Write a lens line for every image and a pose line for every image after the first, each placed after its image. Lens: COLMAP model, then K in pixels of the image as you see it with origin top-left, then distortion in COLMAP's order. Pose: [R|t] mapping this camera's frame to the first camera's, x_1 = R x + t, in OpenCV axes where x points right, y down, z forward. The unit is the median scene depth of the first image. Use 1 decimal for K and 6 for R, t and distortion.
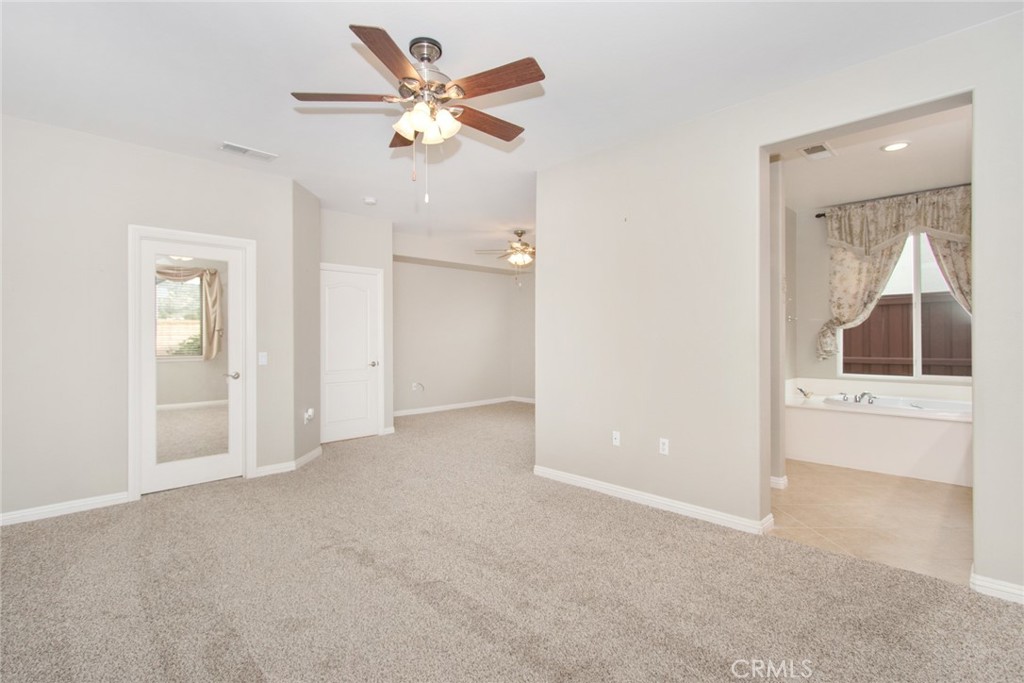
lens RADIAL K [[496.1, 0, 530.1], [0, 496.1, 332.3], [0, 0, 1]] dist [0.008482, 0.001244]
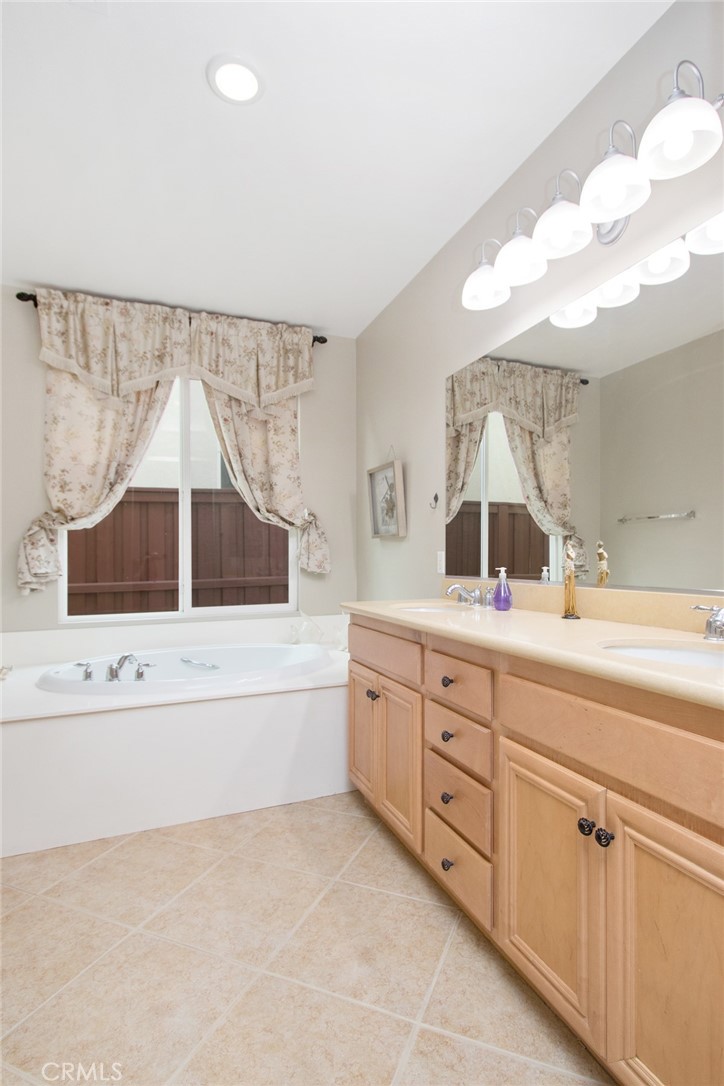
lens RADIAL K [[526.2, 0, 360.9], [0, 526.2, 553.3], [0, 0, 1]] dist [0.008482, 0.001244]
pose [[0.431364, 0.008105, 0.902141, 0.273637], [0.001663, 0.999951, -0.009779, 0.023614], [-0.902176, 0.005718, 0.431329, 0.509752]]
